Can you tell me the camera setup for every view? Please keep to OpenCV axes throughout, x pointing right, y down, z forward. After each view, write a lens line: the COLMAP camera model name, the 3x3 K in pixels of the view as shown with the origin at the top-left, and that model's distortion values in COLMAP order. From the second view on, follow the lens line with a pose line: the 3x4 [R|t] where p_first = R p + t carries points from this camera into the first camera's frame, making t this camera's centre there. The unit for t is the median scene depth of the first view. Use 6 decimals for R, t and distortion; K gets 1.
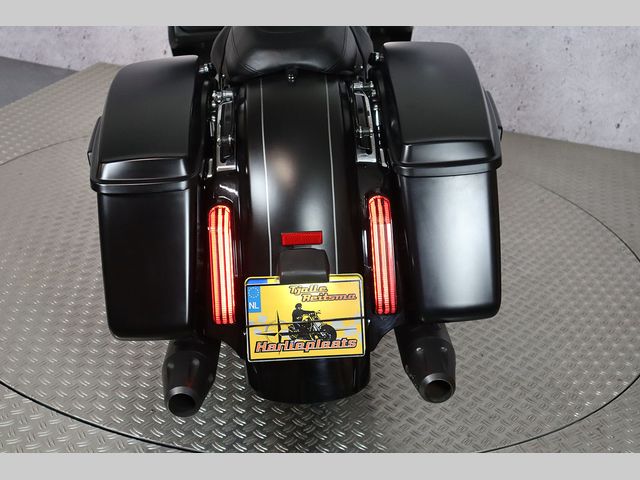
lens RADIAL K [[926.0, 0, 320.0], [0, 926.0, 240.0], [0, 0, 1]] dist [0.035277, 0.031224]
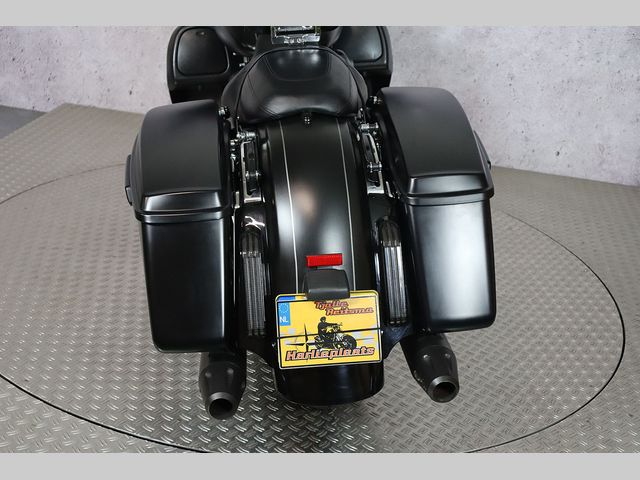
lens RADIAL K [[926.0, 0, 320.0], [0, 926.0, 240.0], [0, 0, 1]] dist [0.035277, 0.031224]
pose [[0.998307, -0.012029, 0.056910, -0.081849], [0.014090, 0.999254, -0.035956, 0.013127], [-0.056435, 0.036697, 0.997732, -0.130088]]
